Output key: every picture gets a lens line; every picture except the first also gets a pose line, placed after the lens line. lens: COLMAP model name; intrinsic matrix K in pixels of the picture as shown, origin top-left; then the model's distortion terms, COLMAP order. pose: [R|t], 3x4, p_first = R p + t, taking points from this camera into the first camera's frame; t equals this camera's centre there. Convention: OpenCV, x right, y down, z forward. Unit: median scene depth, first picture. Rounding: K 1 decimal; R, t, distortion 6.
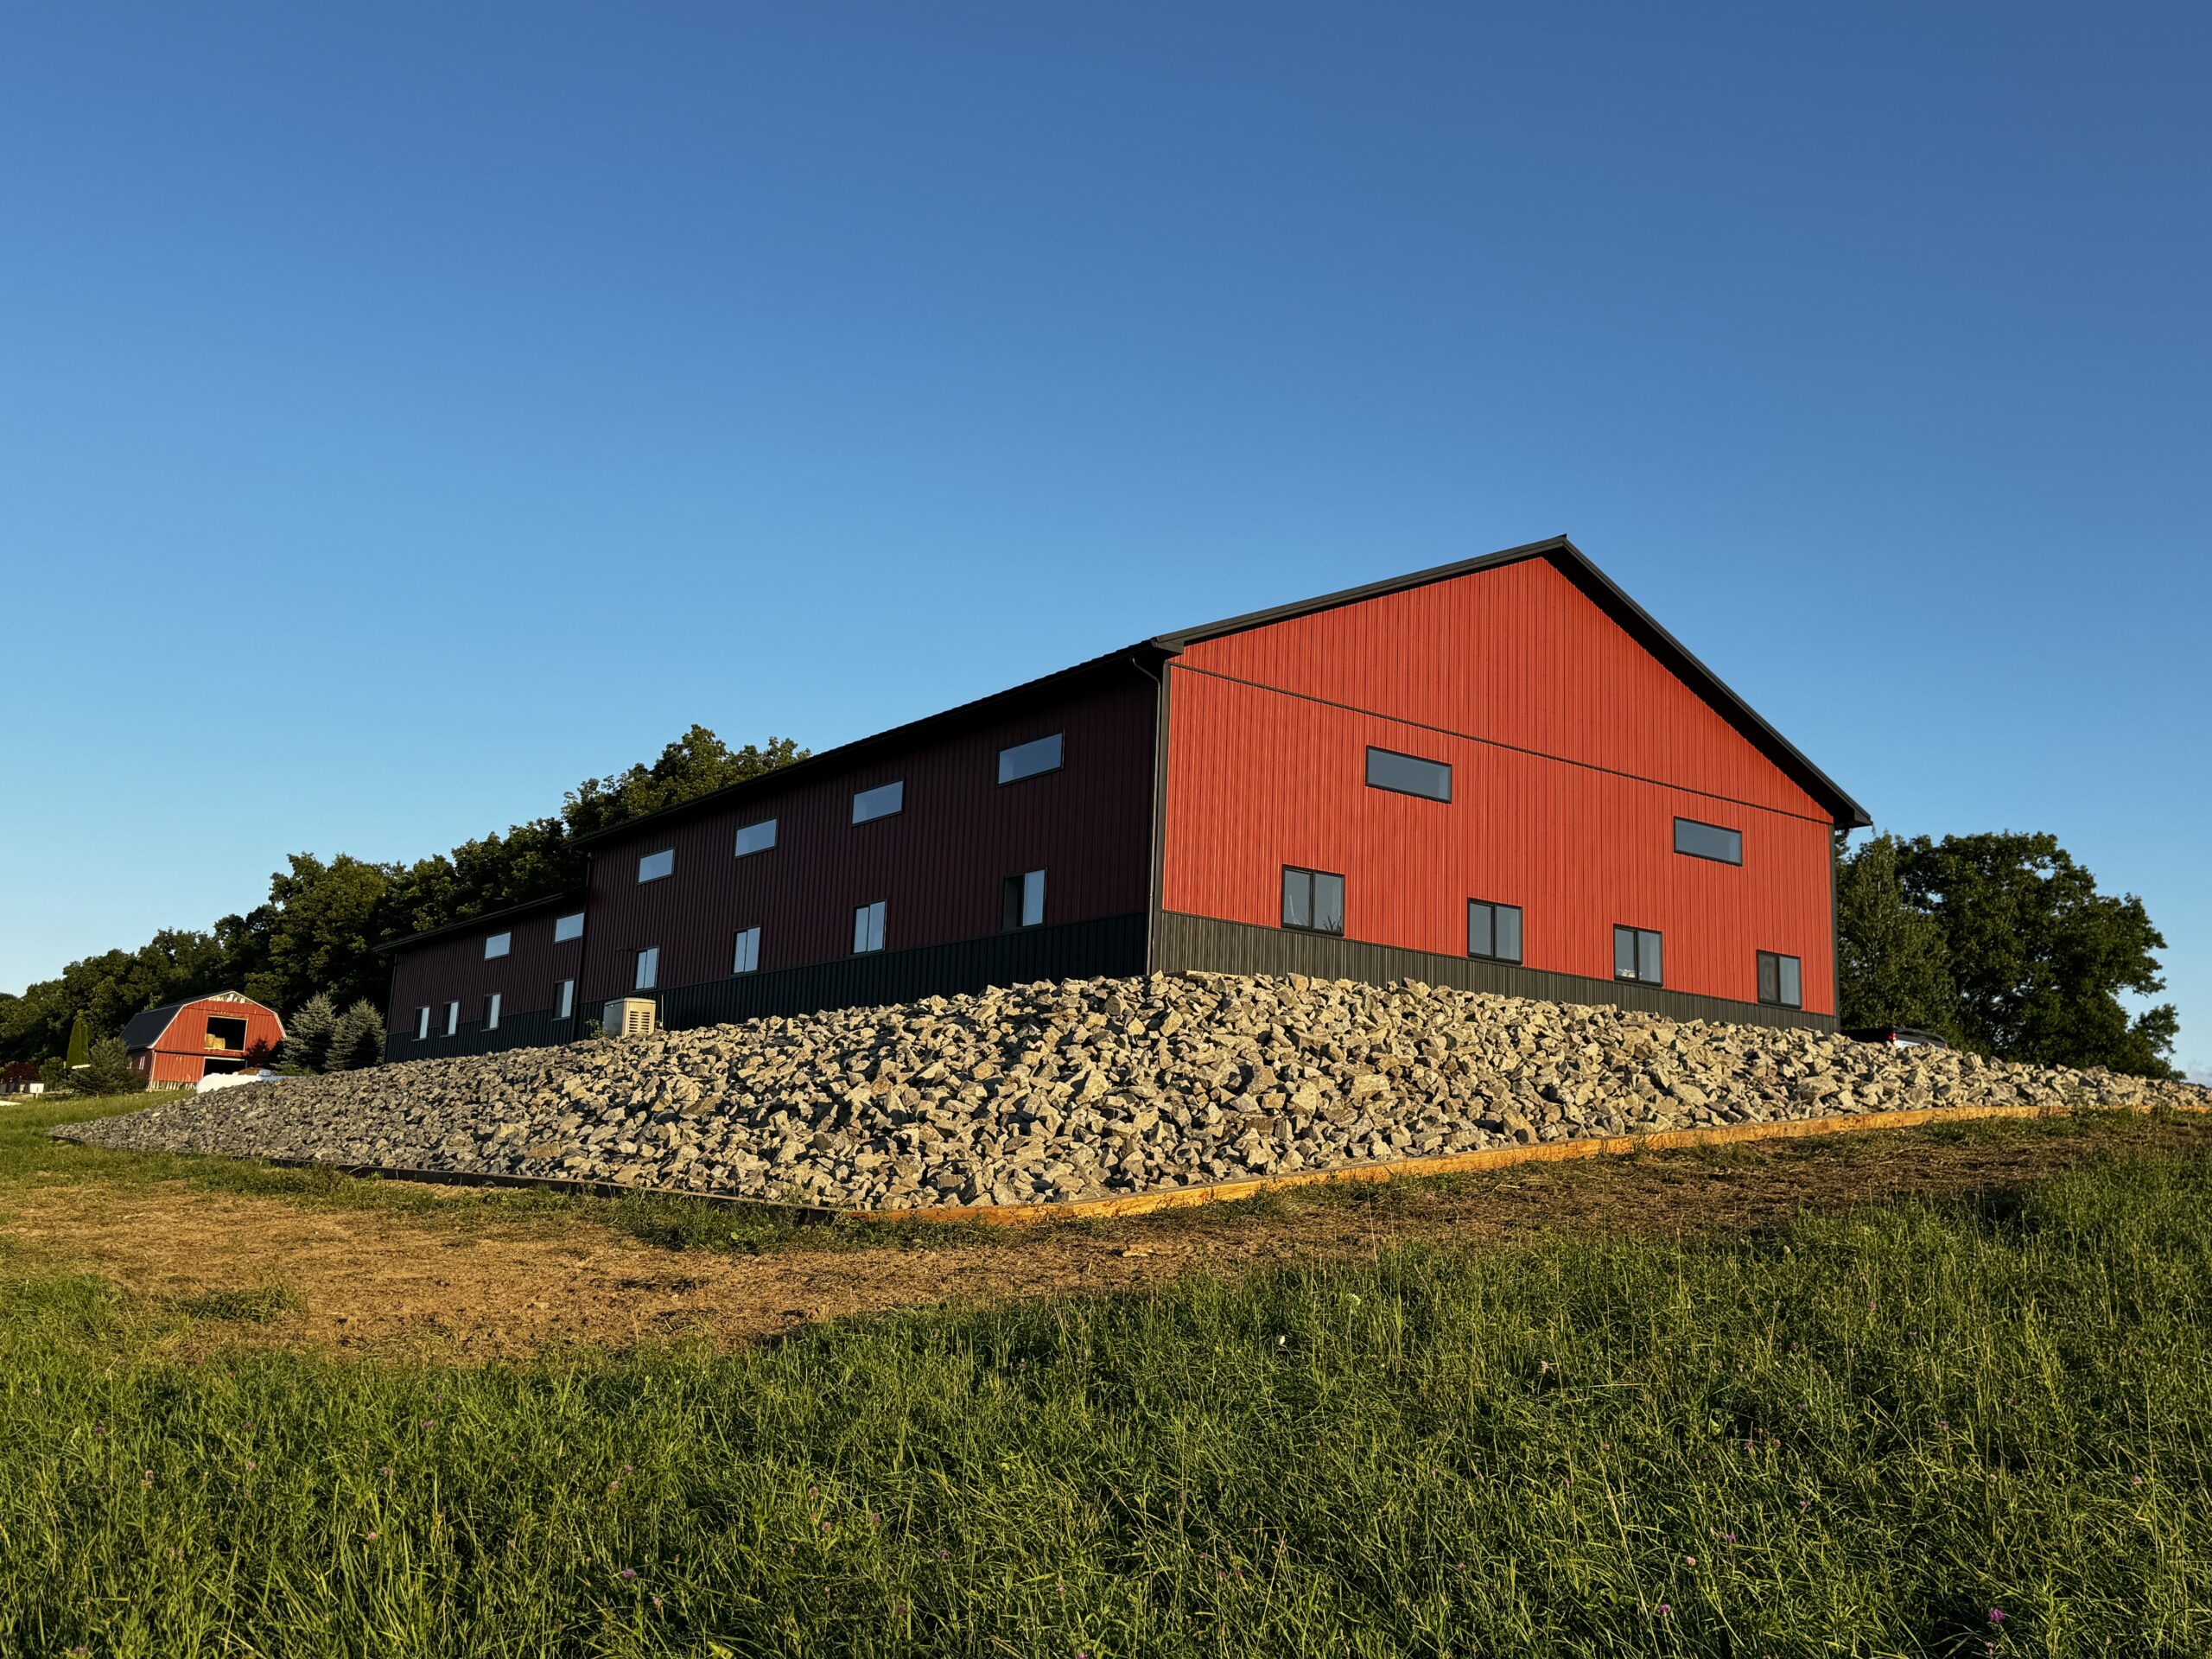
lens RADIAL K [[1919.5, 0, 1106.0], [0, 1919.5, 829.5], [0, 0, 1]] dist [0.062074, -0.000315]
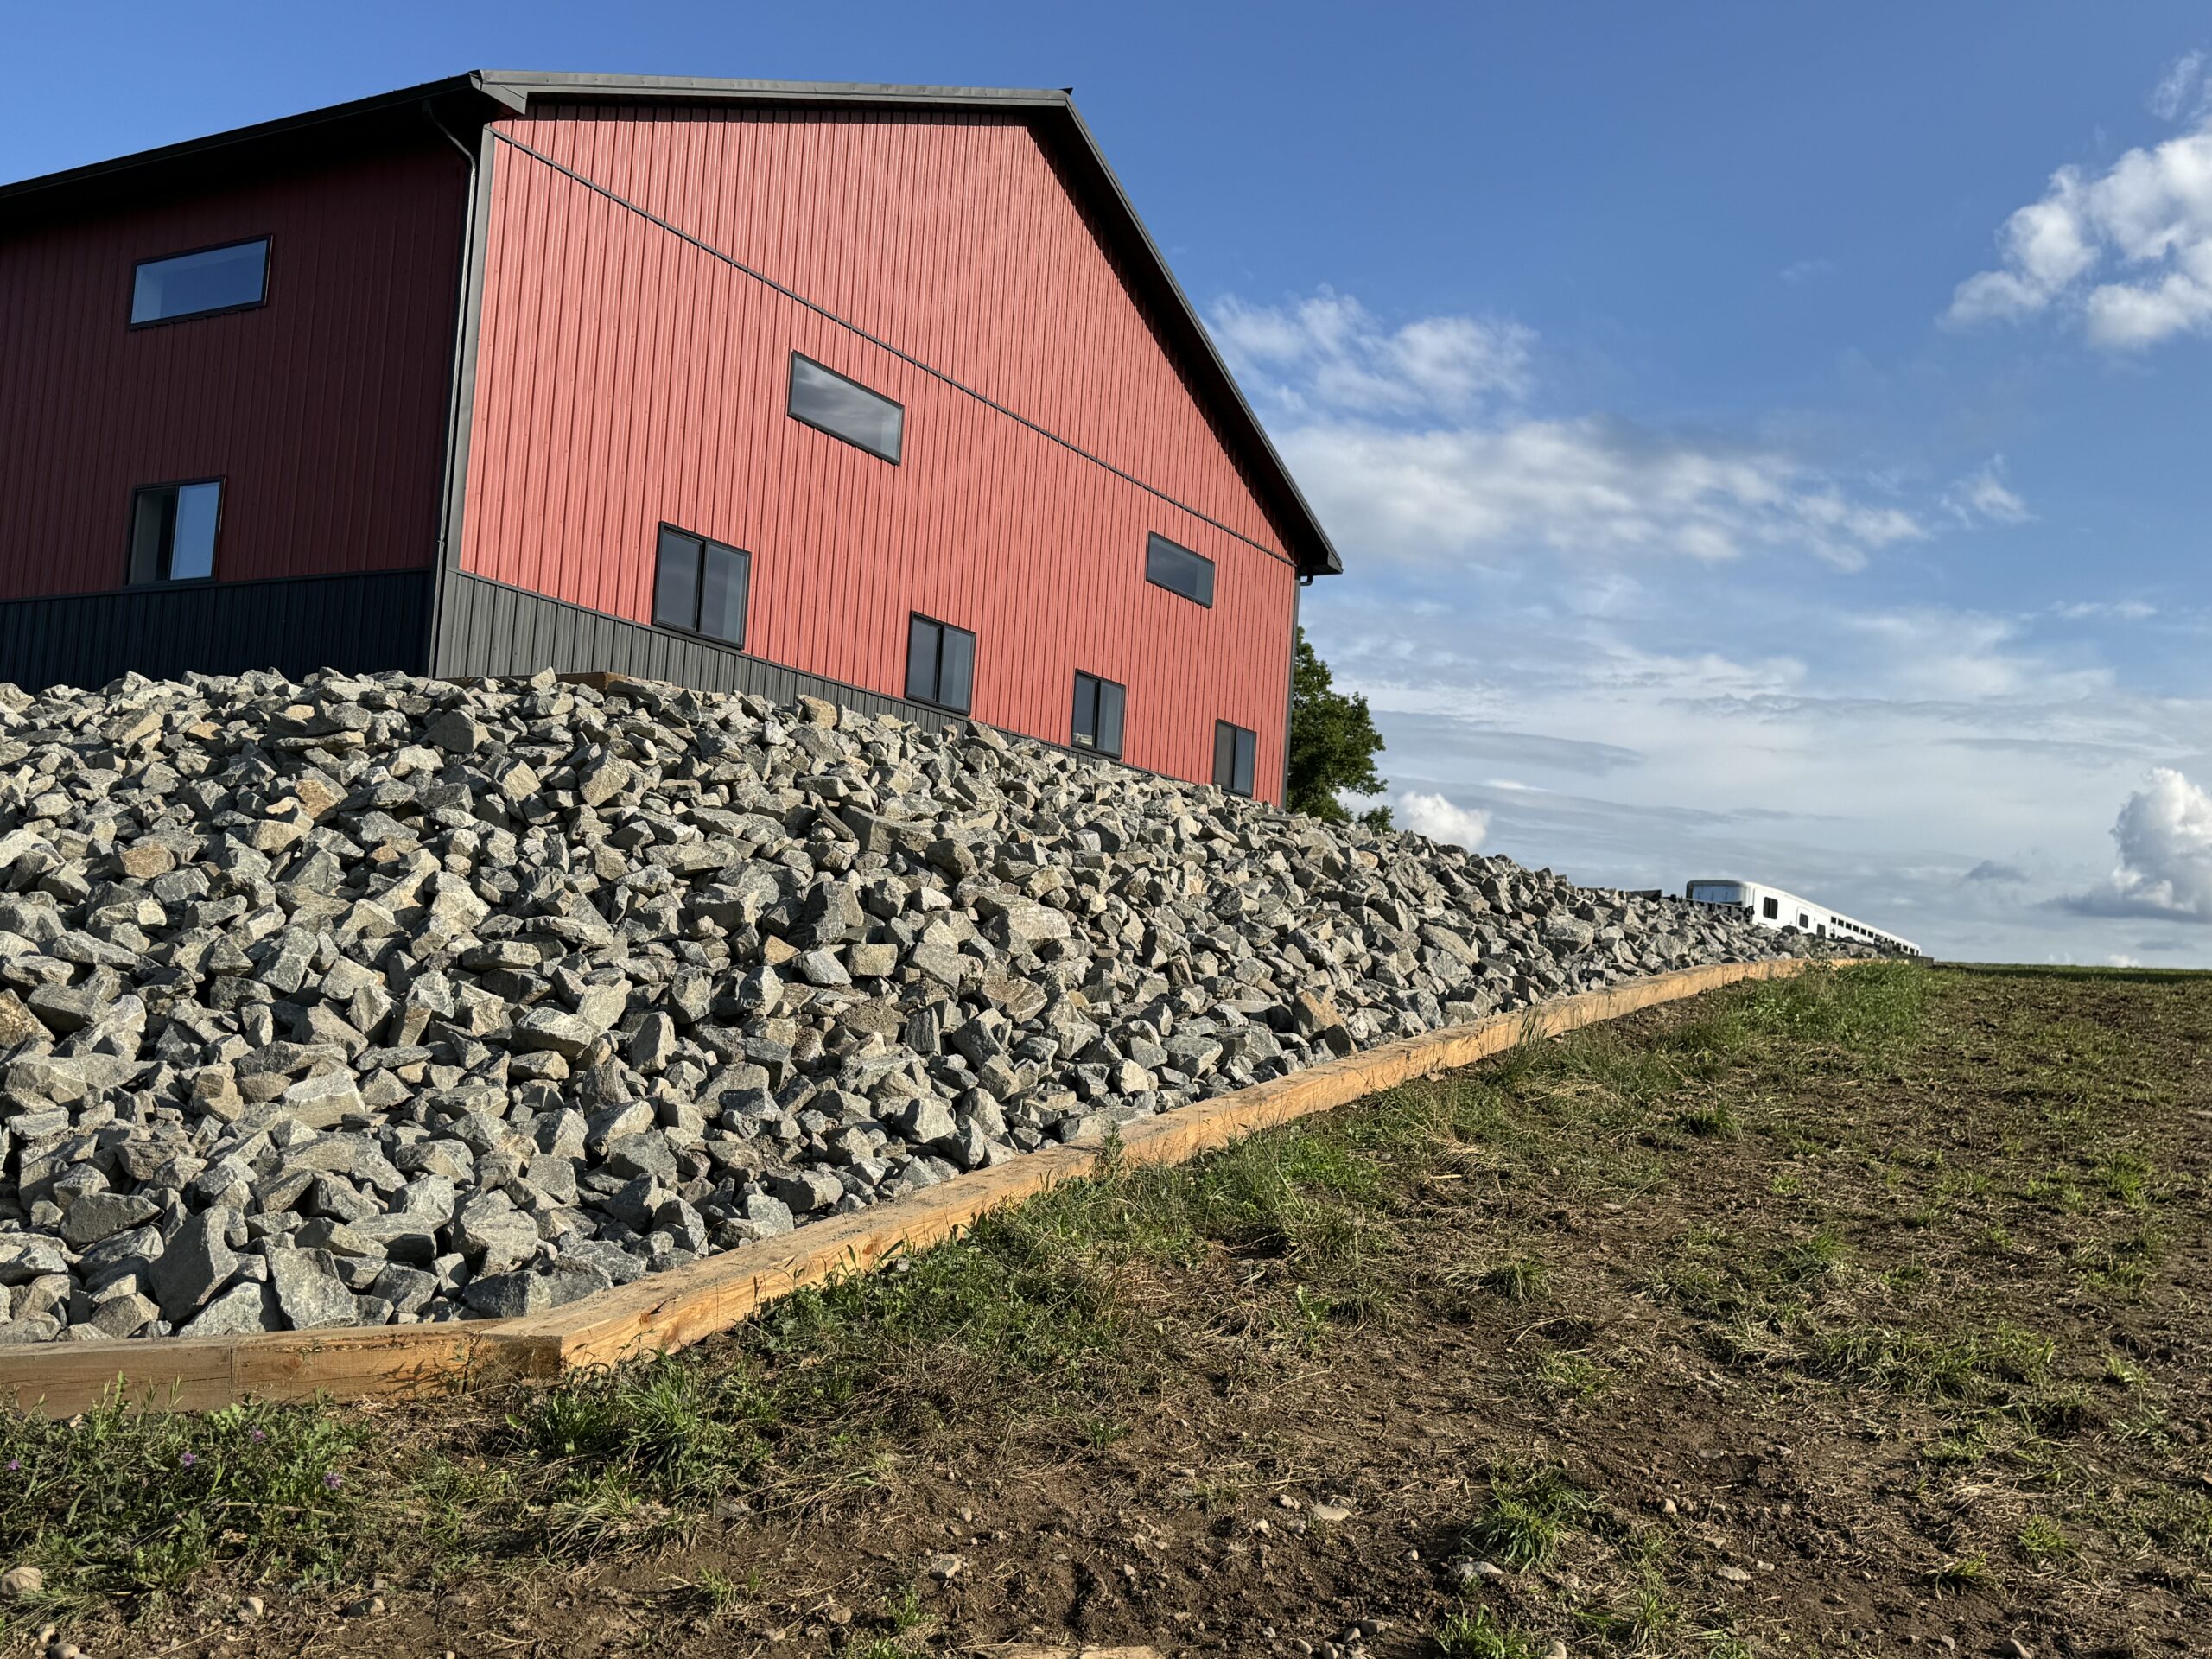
lens RADIAL K [[2037.8, 0, 1106.0], [0, 2037.8, 829.5], [0, 0, 1]] dist [0.219225, -0.444670]
pose [[0.911283, 0.052954, 0.408361, -0.059090], [-0.102476, 0.989661, 0.100349, 0.049196], [-0.398825, -0.133294, 0.907288, 0.483046]]
